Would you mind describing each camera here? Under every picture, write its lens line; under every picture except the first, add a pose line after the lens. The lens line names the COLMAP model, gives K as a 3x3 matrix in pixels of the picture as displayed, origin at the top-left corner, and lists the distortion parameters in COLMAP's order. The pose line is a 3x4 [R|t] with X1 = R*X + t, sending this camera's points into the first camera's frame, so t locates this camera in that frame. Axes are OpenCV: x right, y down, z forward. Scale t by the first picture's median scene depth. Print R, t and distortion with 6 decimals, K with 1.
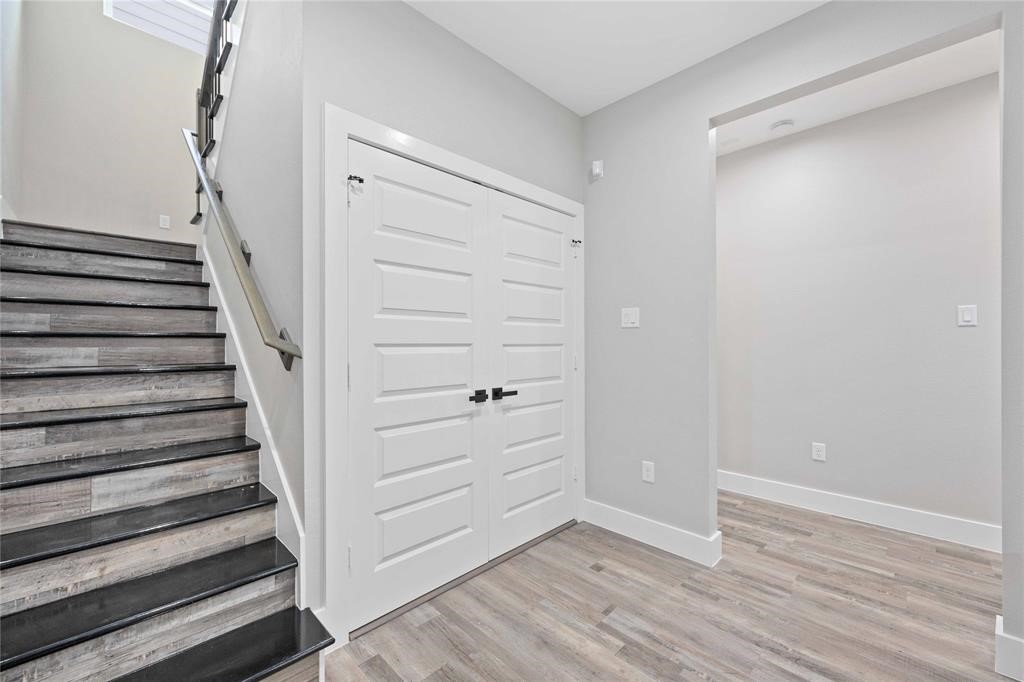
lens RADIAL K [[413.8, 0, 514.3], [0, 413.8, 340.8], [0, 0, 1]] dist [0.001818, -0.000233]
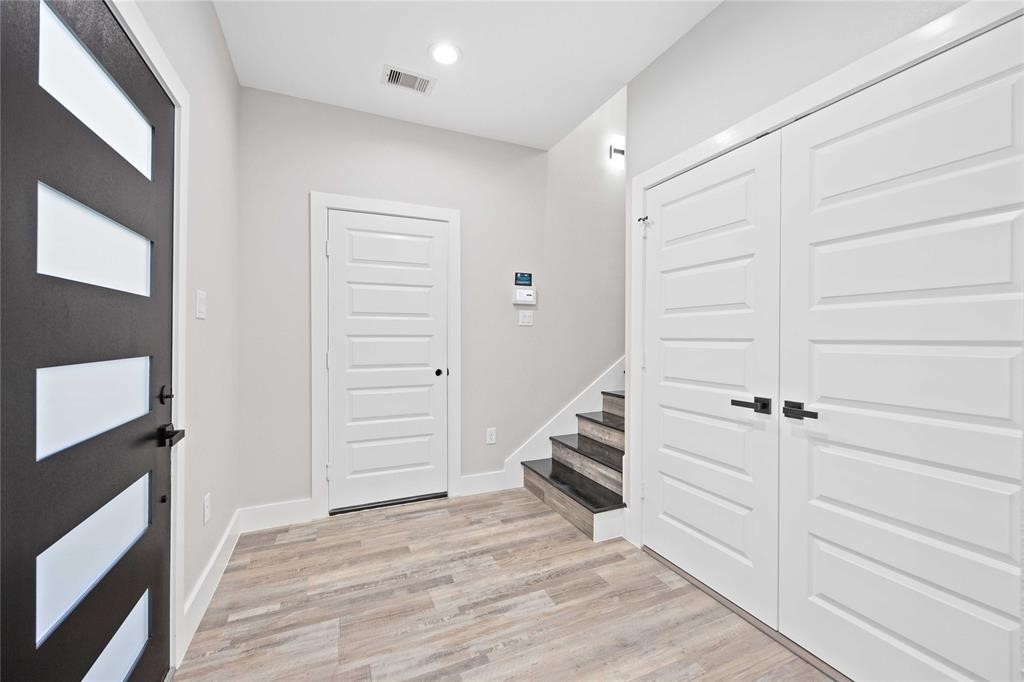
lens RADIAL K [[413.8, 0, 515.1], [0, 413.8, 339.1], [0, 0, 1]] dist [0.001818, -0.000233]
pose [[-0.356018, 0.001293, -0.934478, 0.915505], [-0.003153, 0.999992, 0.002585, 0.008223], [0.934474, 0.003867, -0.356011, 0.939016]]
